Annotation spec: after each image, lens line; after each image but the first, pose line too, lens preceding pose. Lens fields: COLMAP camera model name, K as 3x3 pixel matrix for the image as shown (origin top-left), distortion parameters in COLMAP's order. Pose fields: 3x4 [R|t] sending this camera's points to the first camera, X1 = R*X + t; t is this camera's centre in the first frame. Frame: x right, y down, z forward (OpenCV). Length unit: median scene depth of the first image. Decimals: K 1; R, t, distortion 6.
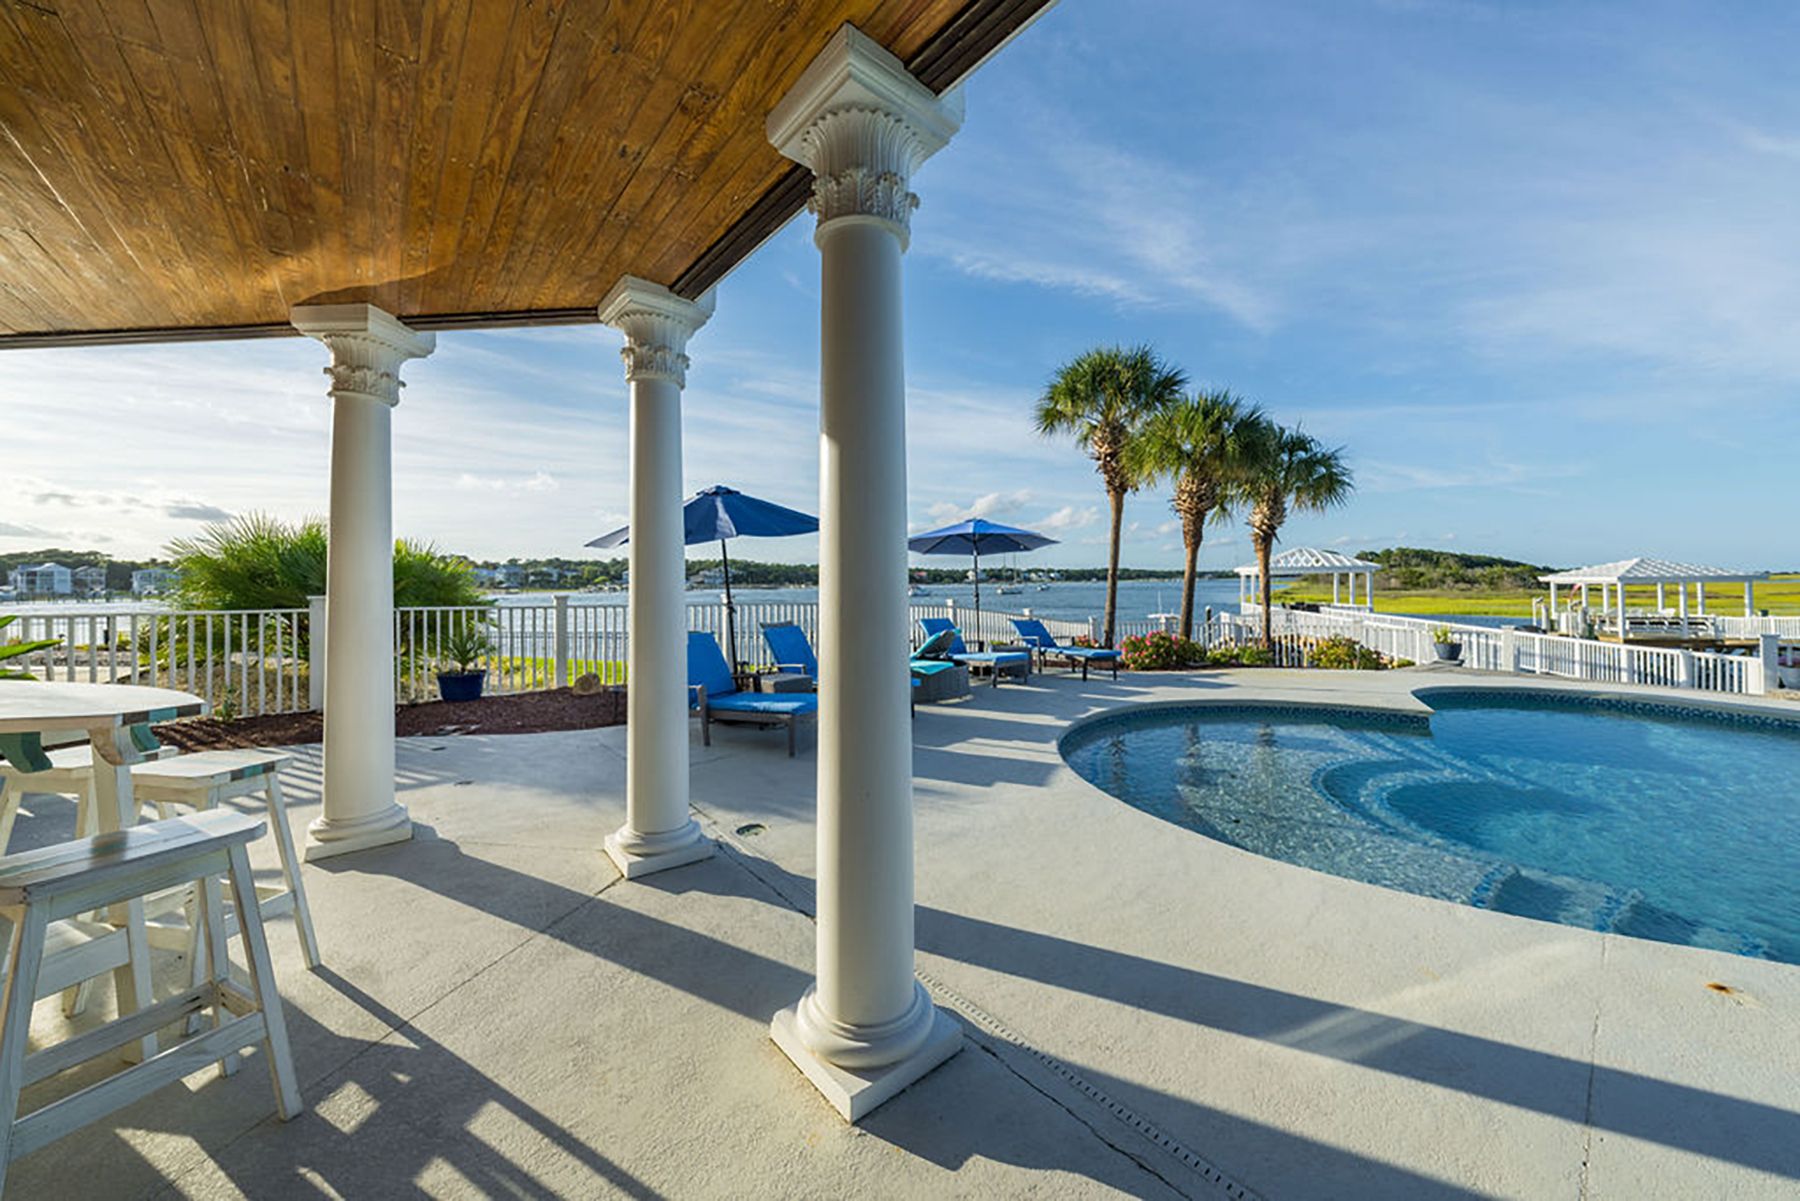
lens RADIAL K [[627.3, 0, 886.7], [0, 627.3, 587.0], [0, 0, 1]] dist [0.005091, -0.000169]
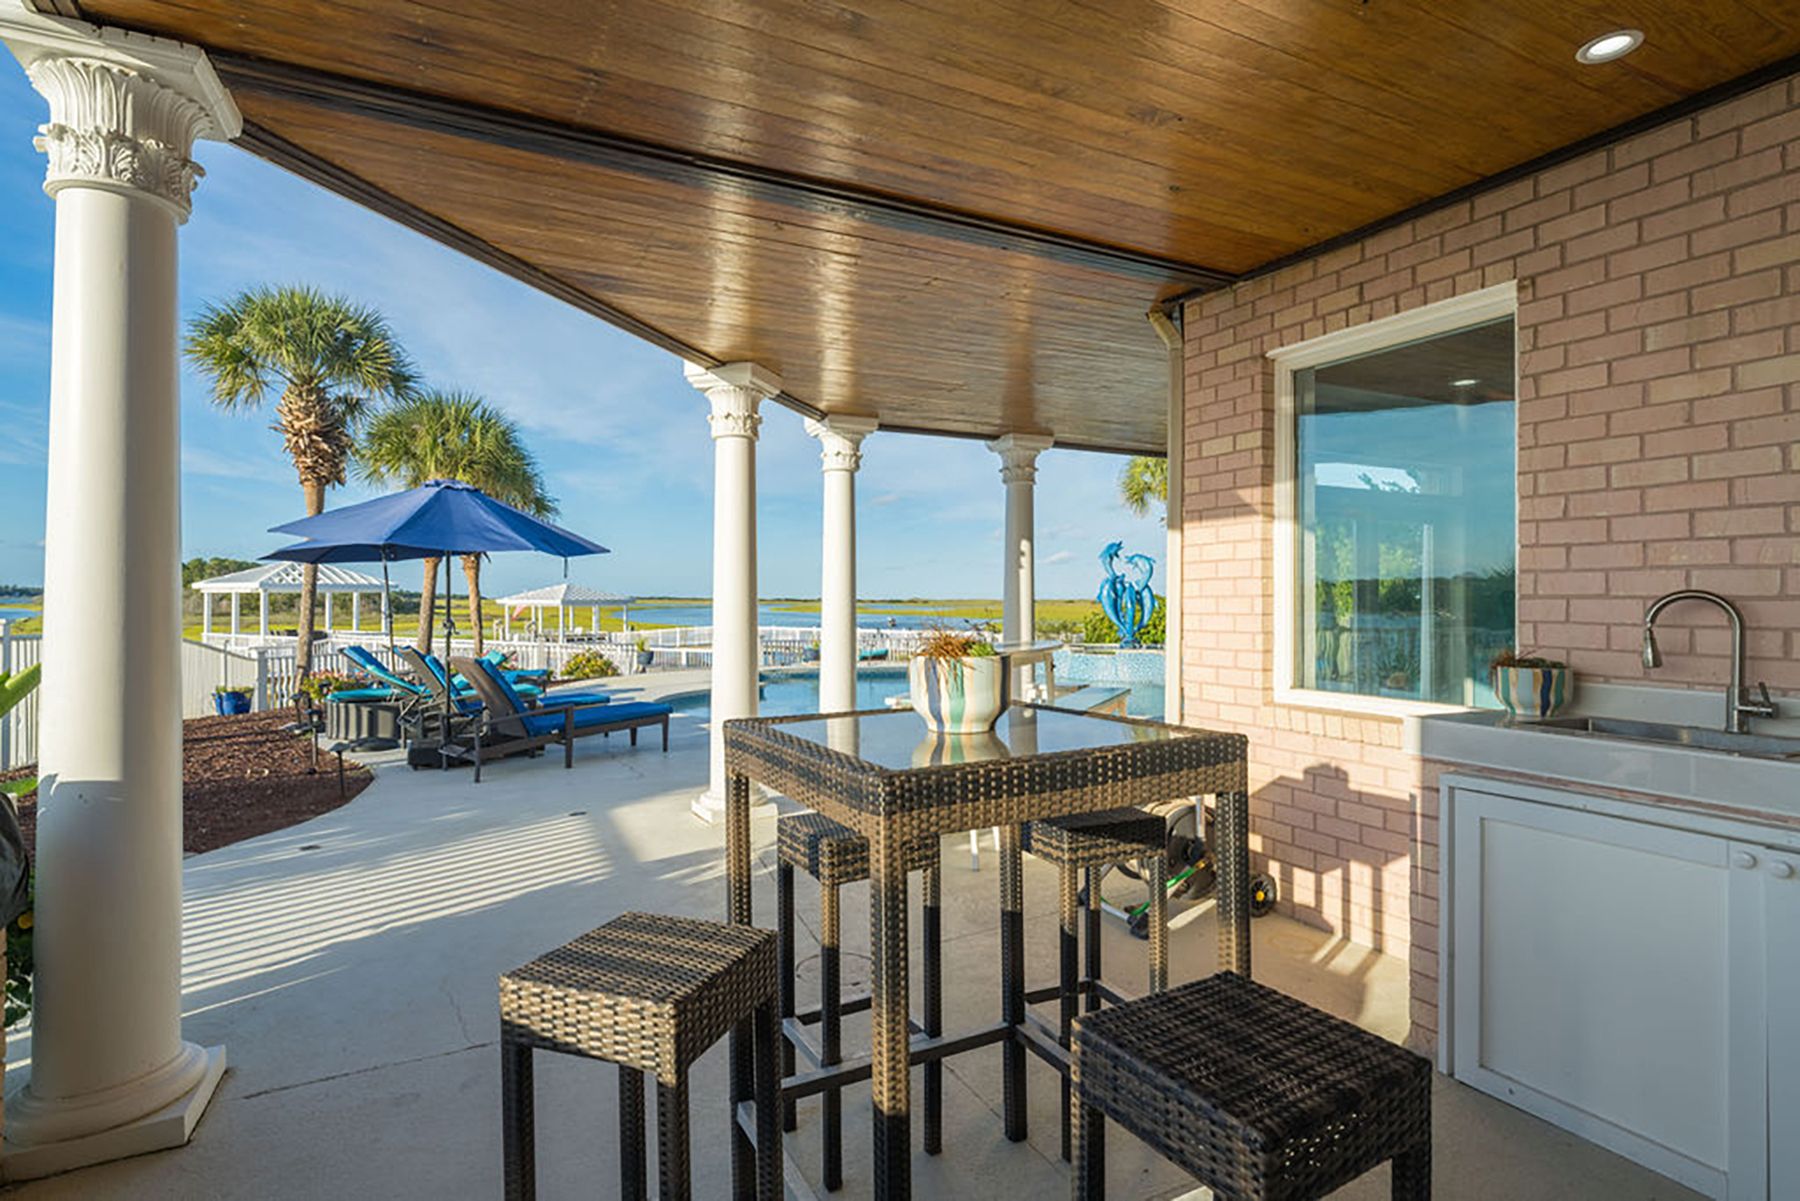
lens RADIAL K [[915.9, 0, 894.2], [0, 915.9, 603.1], [0, 0, 1]] dist [0.001615, 0.000074]
pose [[0.244175, 0.003551, 0.969725, -0.548783], [0.005838, 0.999970, -0.005131, 0.004455], [-0.969714, 0.006914, 0.244147, 0.063300]]
